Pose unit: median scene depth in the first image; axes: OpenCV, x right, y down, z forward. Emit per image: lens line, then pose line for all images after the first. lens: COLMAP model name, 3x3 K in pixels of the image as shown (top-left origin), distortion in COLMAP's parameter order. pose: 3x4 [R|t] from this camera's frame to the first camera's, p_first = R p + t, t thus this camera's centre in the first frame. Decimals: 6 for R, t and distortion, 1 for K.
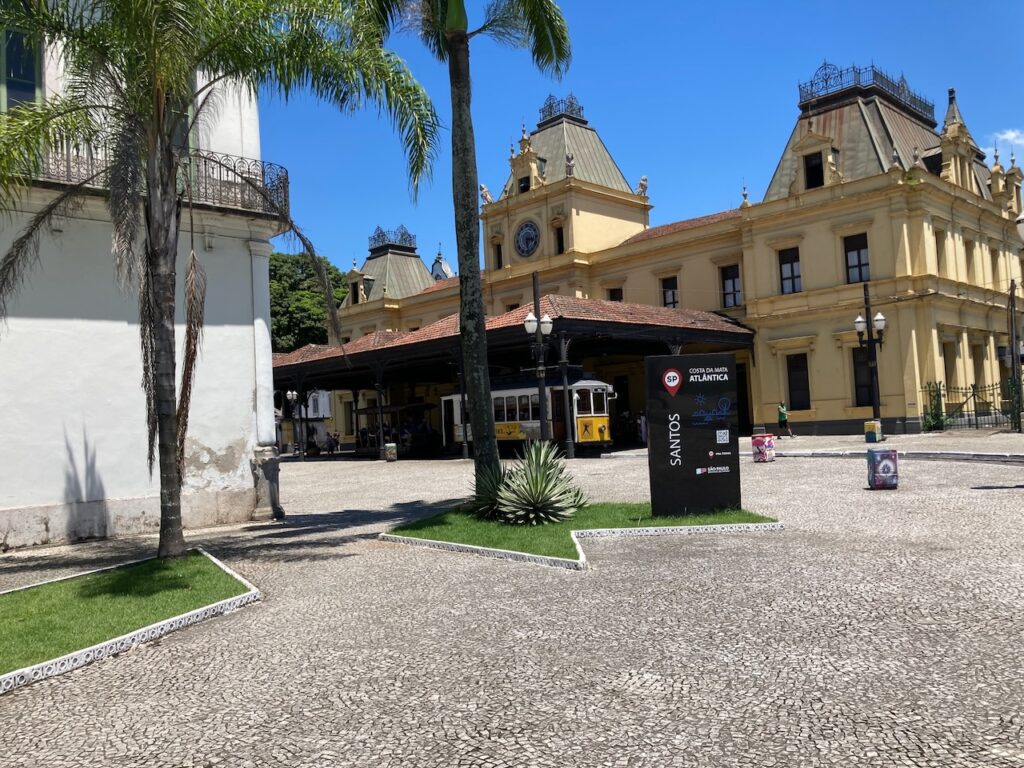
lens RADIAL K [[838.5, 0, 510.0], [0, 838.5, 379.8], [0, 0, 1]] dist [0.017385, -0.003383]
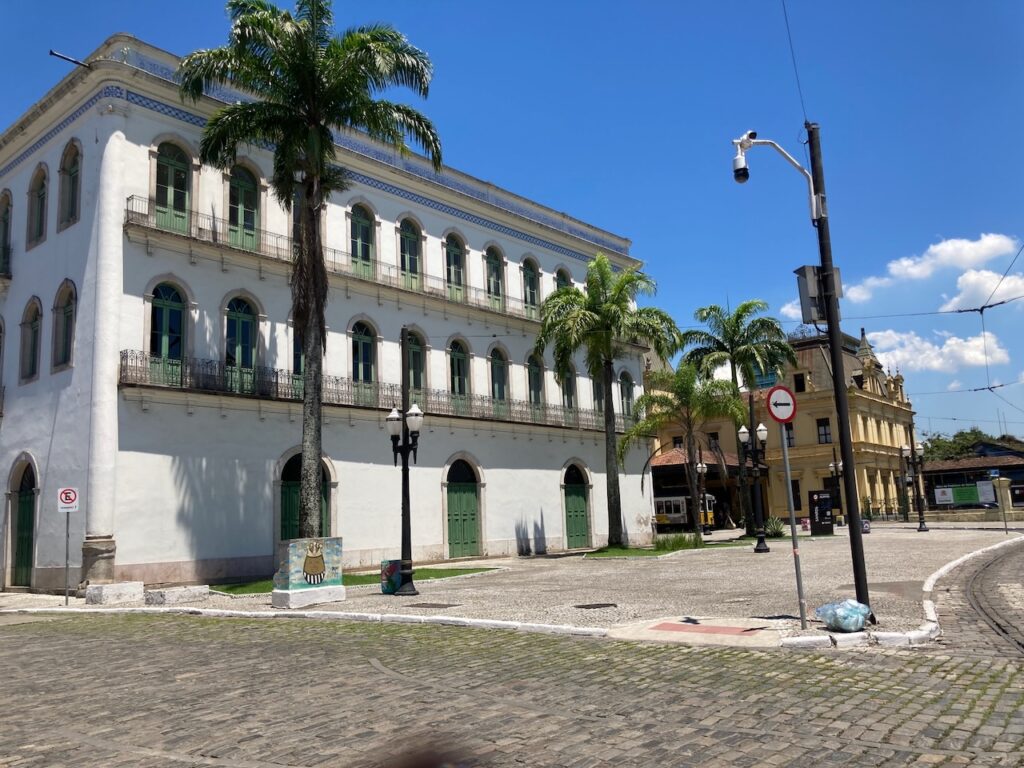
lens RADIAL K [[838.5, 0, 514.2], [0, 838.5, 386.3], [0, 0, 1]] dist [0.017385, -0.003383]
pose [[0.993858, 0.024893, 0.107828, -0.488369], [-0.011973, 0.992841, -0.118846, -0.008707], [-0.110015, 0.116825, 0.987040, -0.807524]]
